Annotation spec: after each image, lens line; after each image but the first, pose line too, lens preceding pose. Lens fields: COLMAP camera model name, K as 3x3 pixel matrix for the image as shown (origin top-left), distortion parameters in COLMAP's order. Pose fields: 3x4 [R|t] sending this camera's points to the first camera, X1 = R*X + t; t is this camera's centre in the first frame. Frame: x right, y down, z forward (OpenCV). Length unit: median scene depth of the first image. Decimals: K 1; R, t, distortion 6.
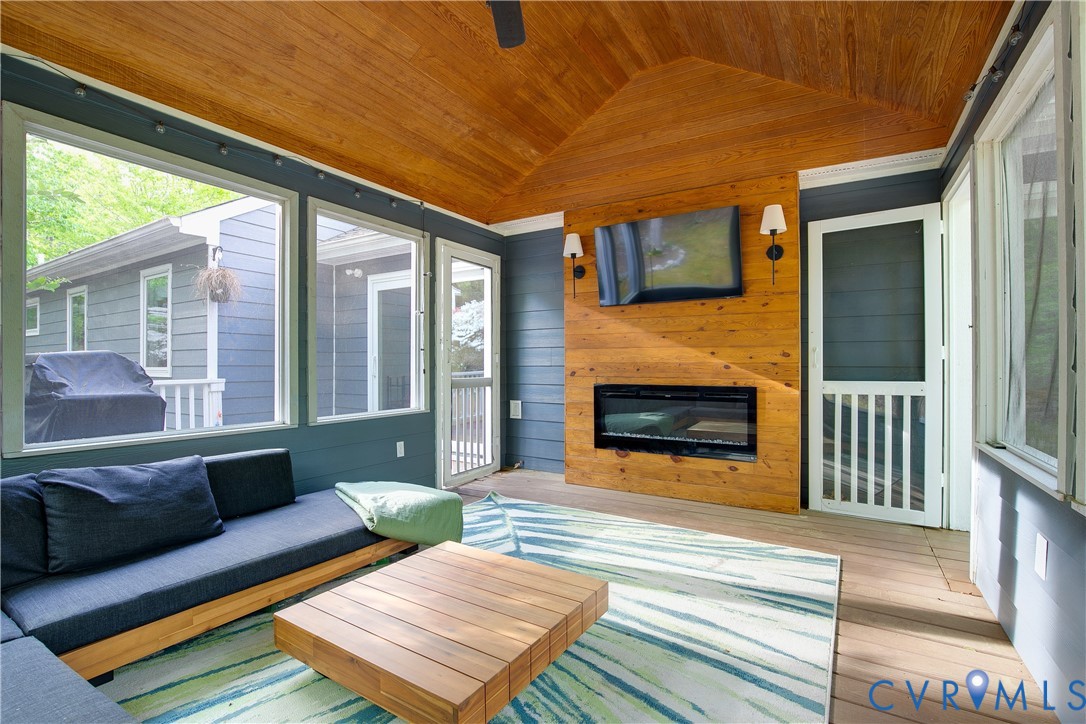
lens RADIAL K [[499.9, 0, 542.9], [0, 499.9, 366.6], [0, 0, 1]] dist [-0.029877, -0.000244]
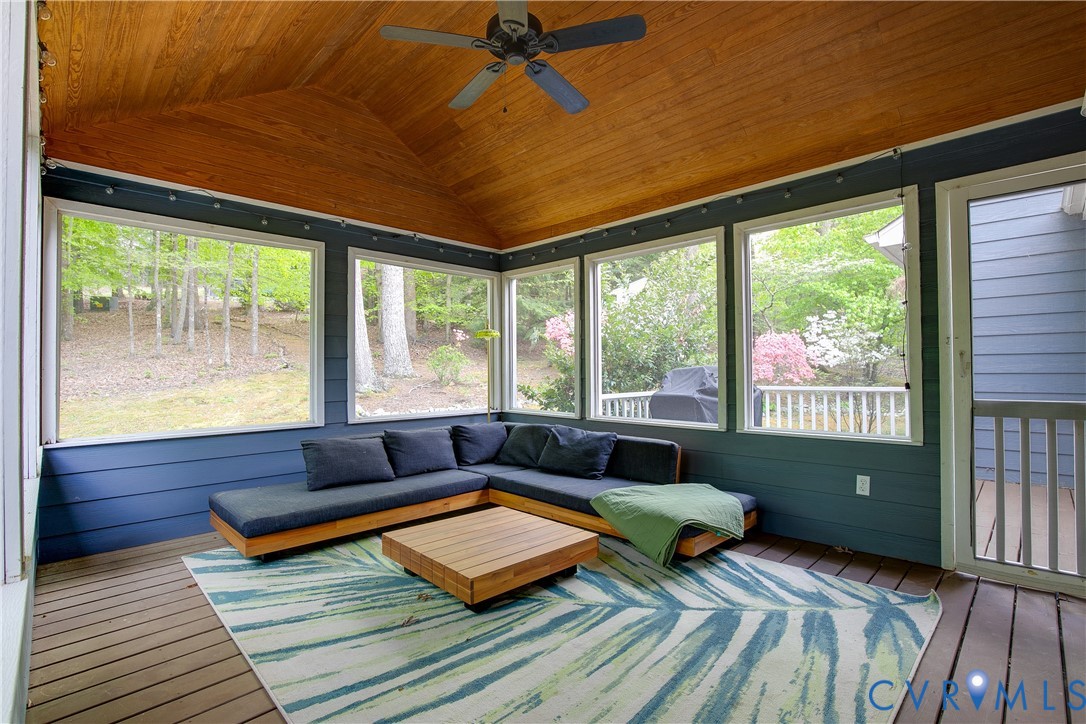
lens RADIAL K [[499.9, 0, 544.8], [0, 499.9, 362.9], [0, 0, 1]] dist [-0.029877, -0.000244]
pose [[-0.230718, -0.015504, -0.972897, 0.717038], [0.005306, 0.999838, -0.017192, -0.017502], [0.973006, -0.009129, -0.230598, 0.864652]]
